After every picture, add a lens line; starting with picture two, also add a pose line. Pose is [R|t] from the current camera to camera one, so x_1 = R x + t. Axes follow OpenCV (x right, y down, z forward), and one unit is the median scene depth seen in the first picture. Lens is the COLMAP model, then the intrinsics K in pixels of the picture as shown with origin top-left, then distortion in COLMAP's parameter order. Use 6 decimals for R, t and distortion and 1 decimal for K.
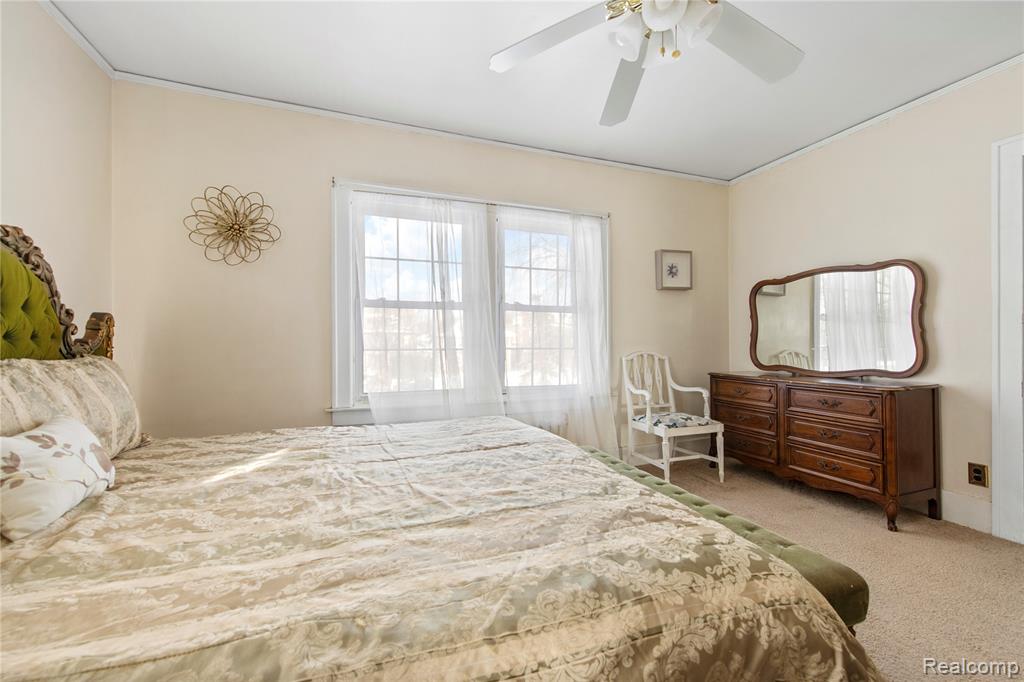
lens RADIAL K [[413.5, 0, 508.1], [0, 413.5, 346.1], [0, 0, 1]] dist [0.009434, -0.001106]
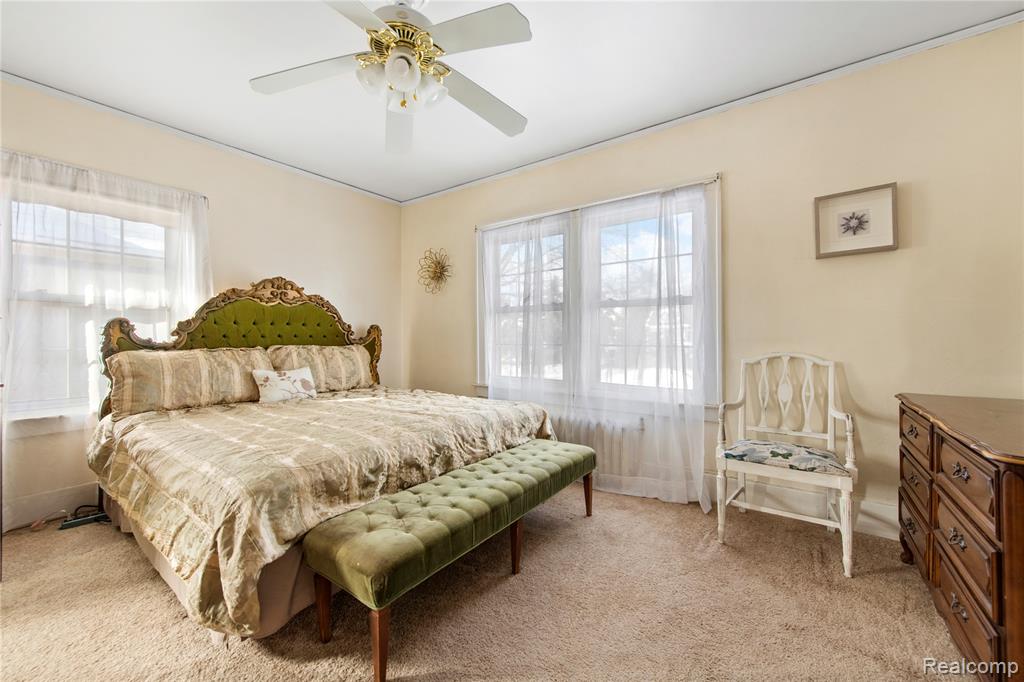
lens RADIAL K [[413.5, 0, 516.9], [0, 413.5, 337.7], [0, 0, 1]] dist [0.009434, -0.001106]
pose [[0.548823, -0.001147, -0.835938, 0.729372], [-0.008637, 0.999938, -0.007043, -0.002703], [0.835894, 0.011085, 0.548779, 0.268406]]
